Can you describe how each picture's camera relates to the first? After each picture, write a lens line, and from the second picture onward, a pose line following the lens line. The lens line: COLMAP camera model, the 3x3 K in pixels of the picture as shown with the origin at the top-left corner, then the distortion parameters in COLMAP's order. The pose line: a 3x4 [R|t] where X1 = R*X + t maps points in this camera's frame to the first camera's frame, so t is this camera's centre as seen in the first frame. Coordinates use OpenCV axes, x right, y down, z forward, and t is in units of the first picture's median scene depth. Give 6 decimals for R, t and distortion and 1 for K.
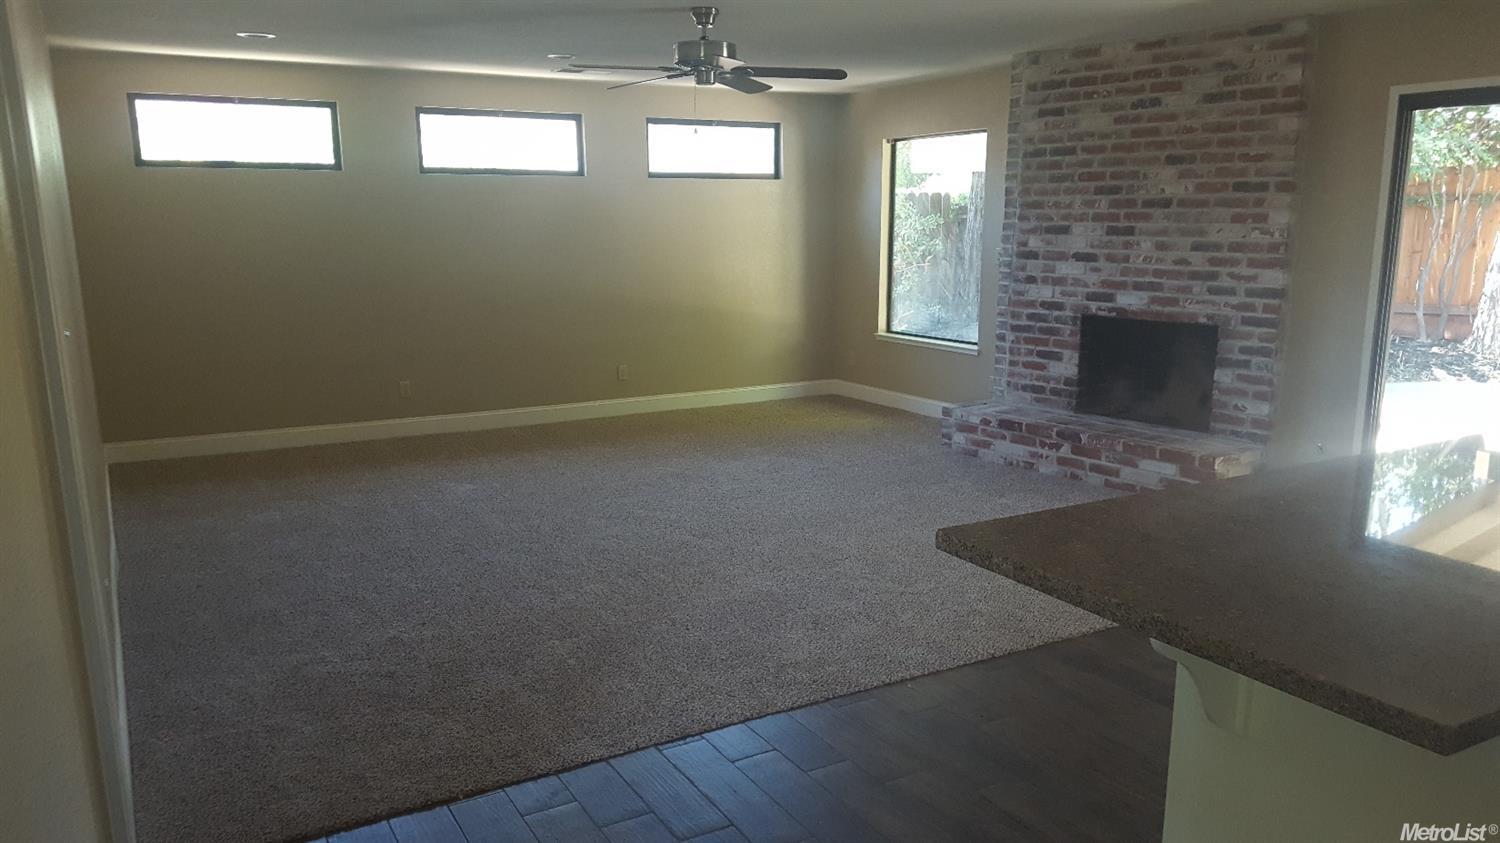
lens RADIAL K [[1104.4, 0, 737.8], [0, 1104.4, 470.0], [0, 0, 1]] dist [0.095641, -0.136756]
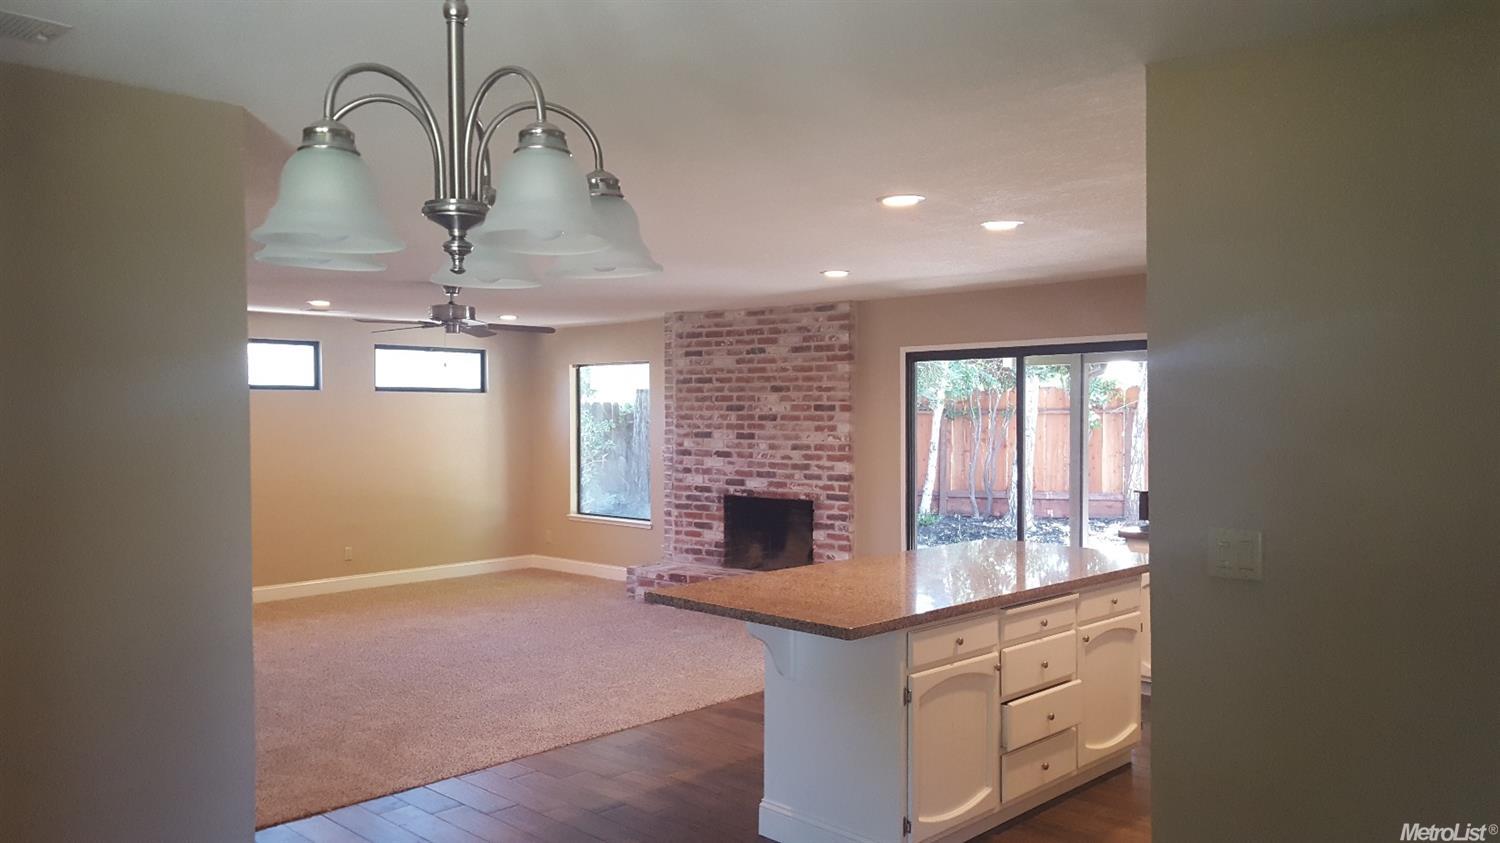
lens RADIAL K [[1104.4, 0, 736.7], [0, 1104.4, 450.1], [0, 0, 1]] dist [0.095641, -0.136756]
pose [[0.956381, -0.003520, 0.292102, -0.075152], [0.060363, 0.980728, -0.185817, 0.061126], [-0.285818, 0.195344, 0.938162, -0.297999]]
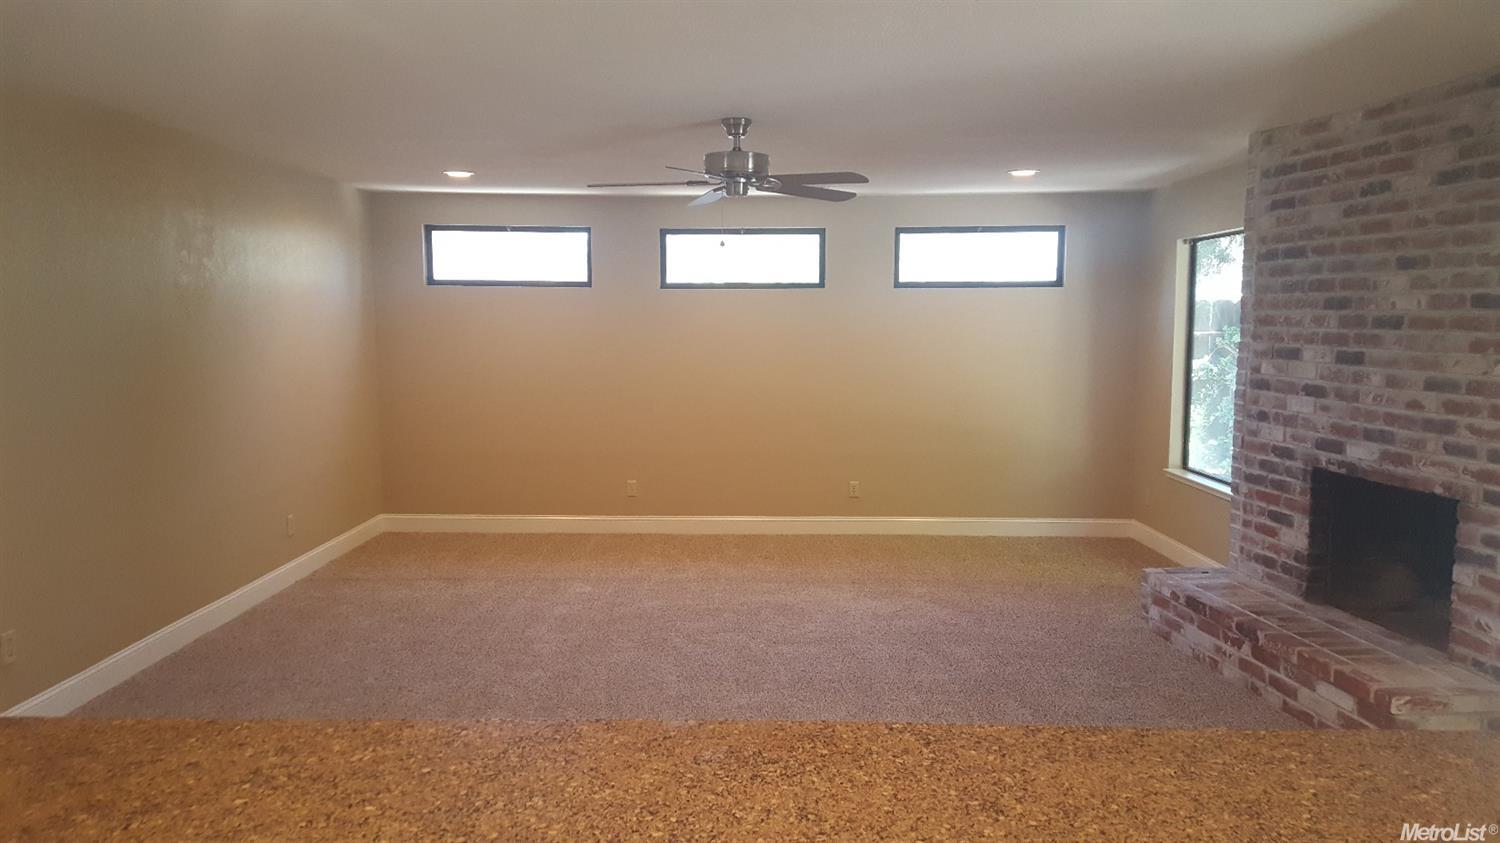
lens RADIAL K [[1104.4, 0, 727.0], [0, 1104.4, 430.3], [0, 0, 1]] dist [0.095641, -0.136756]
pose [[0.857715, 0.058188, -0.510822, 0.363048], [-0.121385, 0.988405, -0.091226, -0.050965], [0.499591, 0.140252, 0.854833, 0.177466]]
